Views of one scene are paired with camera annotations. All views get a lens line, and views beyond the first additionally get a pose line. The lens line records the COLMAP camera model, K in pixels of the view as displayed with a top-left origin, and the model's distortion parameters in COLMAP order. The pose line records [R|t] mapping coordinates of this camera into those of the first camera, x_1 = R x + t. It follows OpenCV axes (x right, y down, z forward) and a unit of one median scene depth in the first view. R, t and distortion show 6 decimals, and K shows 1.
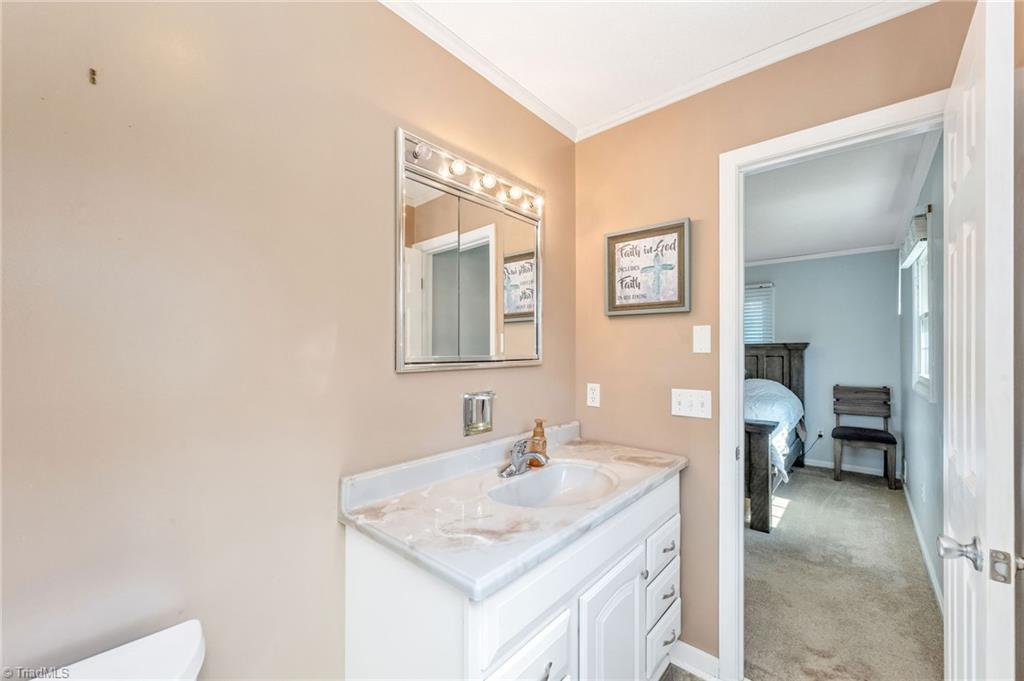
lens RADIAL K [[406.4, 0, 513.8], [0, 406.4, 348.9], [0, 0, 1]] dist [-0.000698, -0.000253]
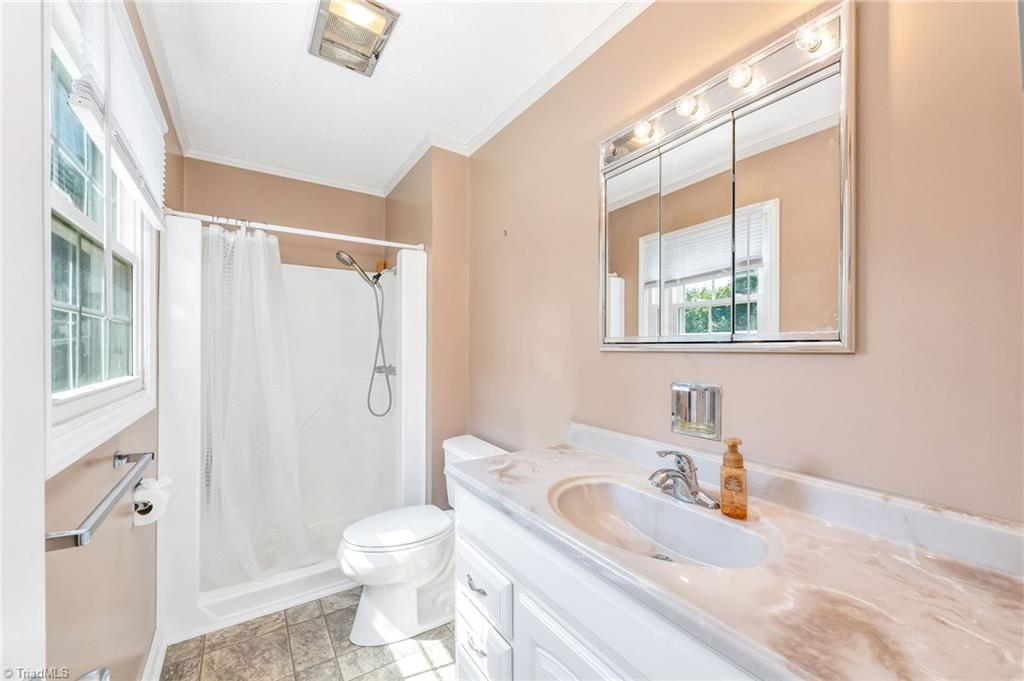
lens RADIAL K [[406.4, 0, 514.3], [0, 406.4, 348.3], [0, 0, 1]] dist [-0.000698, -0.000253]
pose [[-0.289860, -0.000343, -0.957069, 0.967842], [0.010009, 0.999944, -0.003389, 0.049272], [0.957017, -0.010561, -0.289840, 1.141727]]
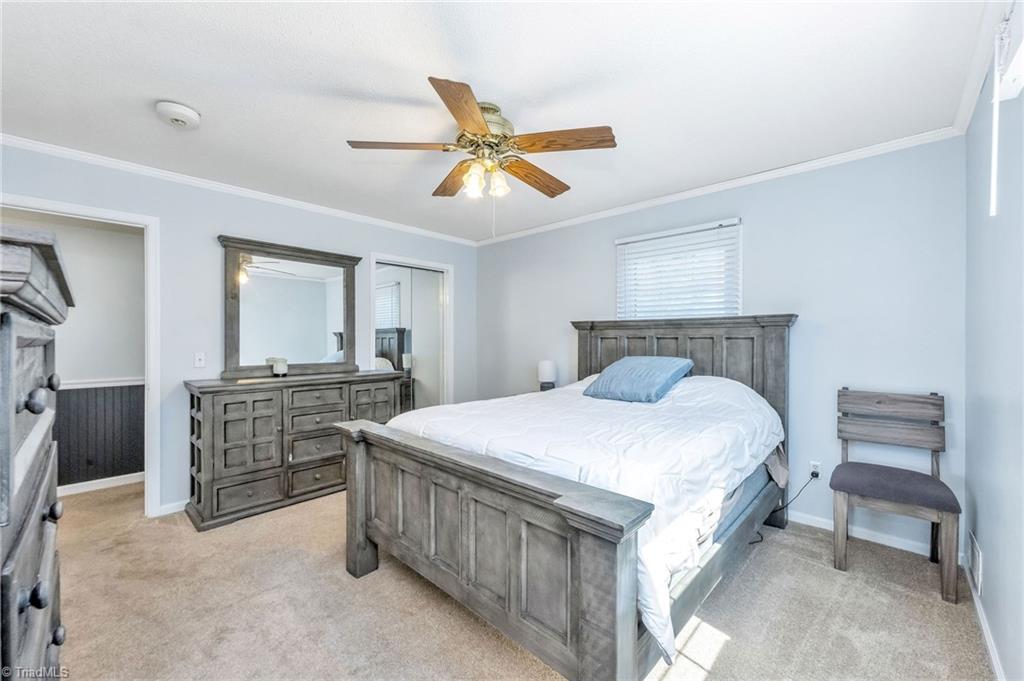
lens RADIAL K [[406.4, 0, 511.0], [0, 406.4, 338.1], [0, 0, 1]] dist [-0.000698, -0.000253]
pose [[0.998649, 0.000308, -0.051964, 0.370578], [0.000288, 0.999934, 0.011446, 0.012217], [0.051964, -0.011446, 0.998583, 0.422122]]
